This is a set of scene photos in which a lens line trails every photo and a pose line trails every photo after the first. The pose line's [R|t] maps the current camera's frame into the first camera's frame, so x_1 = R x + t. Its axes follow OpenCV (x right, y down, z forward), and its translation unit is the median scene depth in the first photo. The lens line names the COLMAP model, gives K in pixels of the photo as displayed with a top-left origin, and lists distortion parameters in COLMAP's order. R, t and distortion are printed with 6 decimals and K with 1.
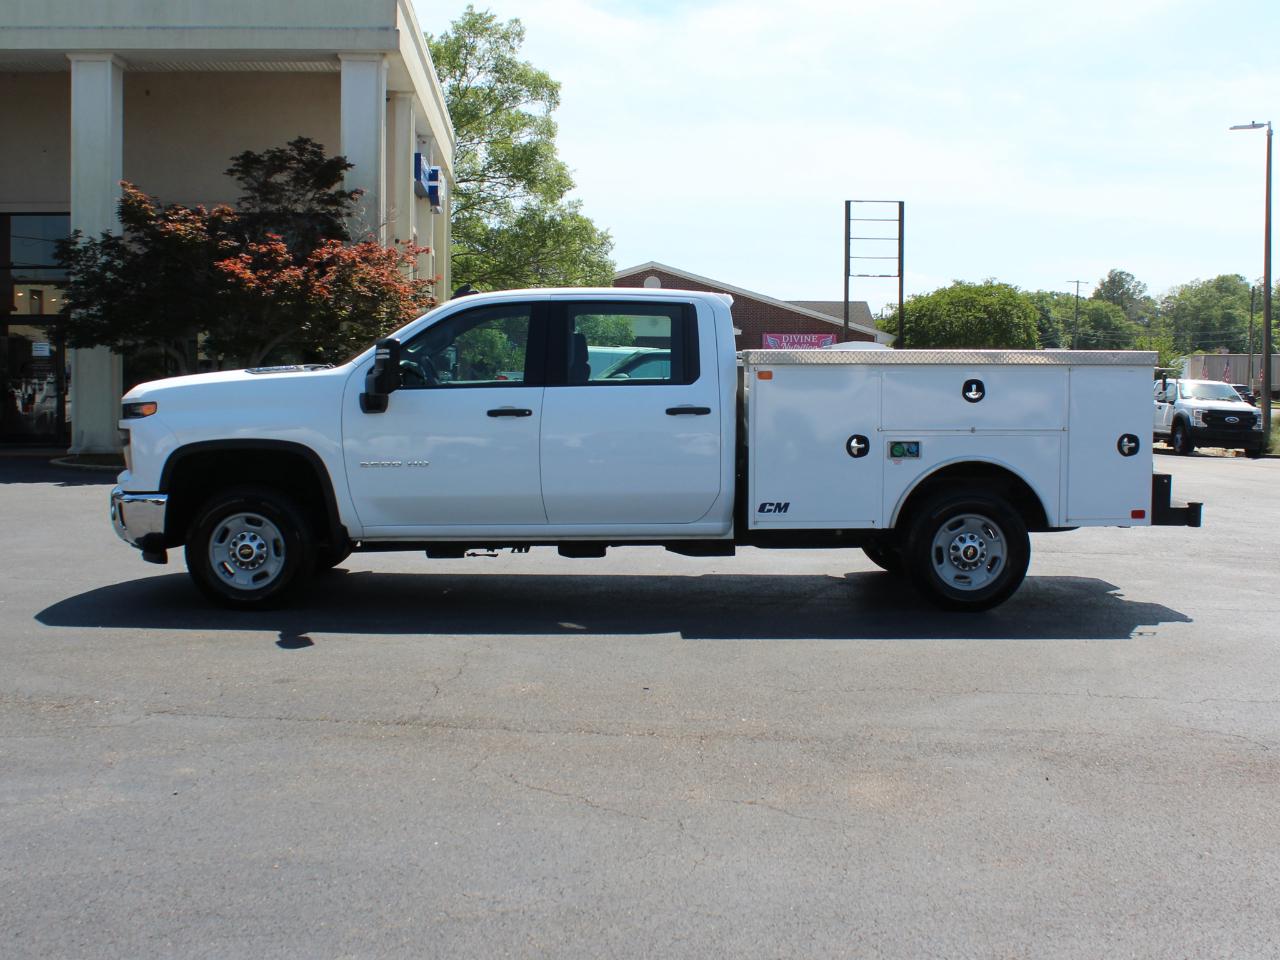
lens RADIAL K [[1456.6, 0, 625.0], [0, 1456.6, 490.2], [0, 0, 1]] dist [-0.132401, 0.085414]
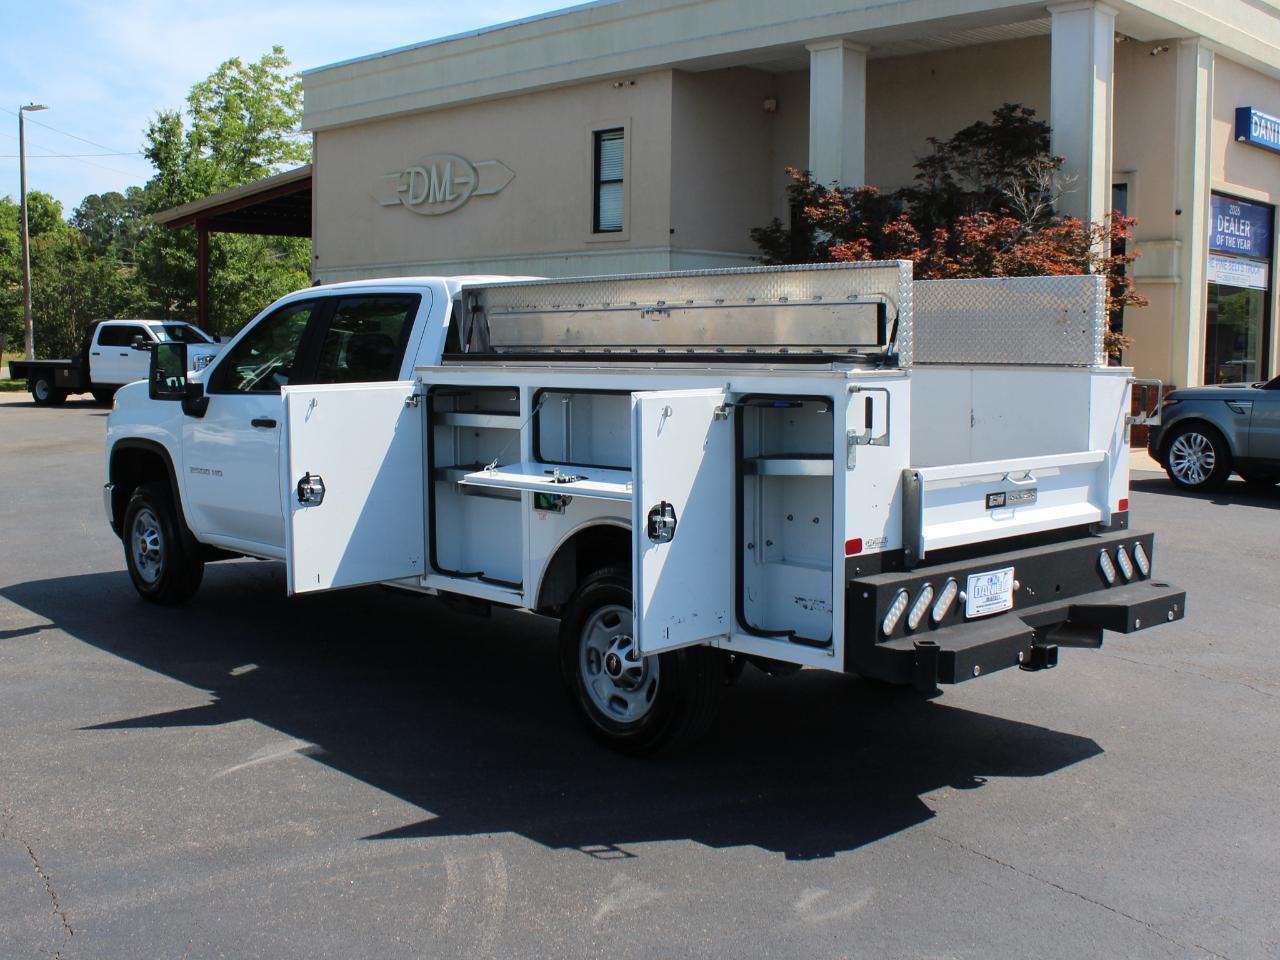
lens RADIAL K [[1437.2, 0, 617.4], [0, 1437.2, 480.2], [0, 0, 1]] dist [-0.143889, 0.036170]
pose [[0.659677, 0.069993, -0.748283, 0.713563], [-0.064469, 0.997254, 0.036446, -0.063055], [0.748779, 0.024199, 0.662378, 0.570404]]
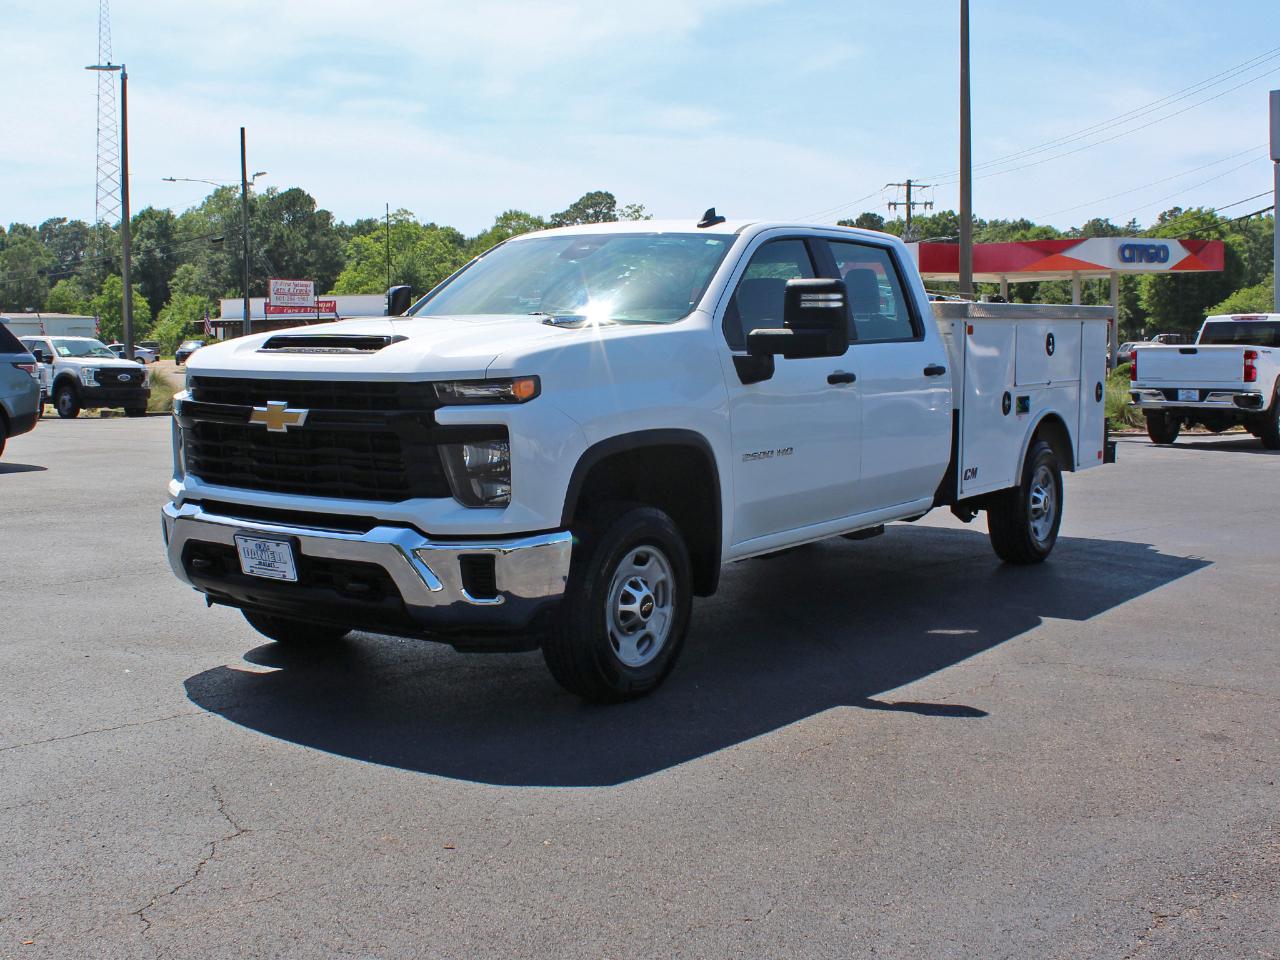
lens RADIAL K [[1545.0, 0, 570.7], [0, 1545.0, 477.9], [0, 0, 1]] dist [-0.125977, 0.024675]
pose [[0.617257, -0.079748, 0.782709, -0.803028], [0.067955, 0.996536, 0.047945, -0.048535], [-0.783821, 0.023595, 0.620538, 0.593044]]
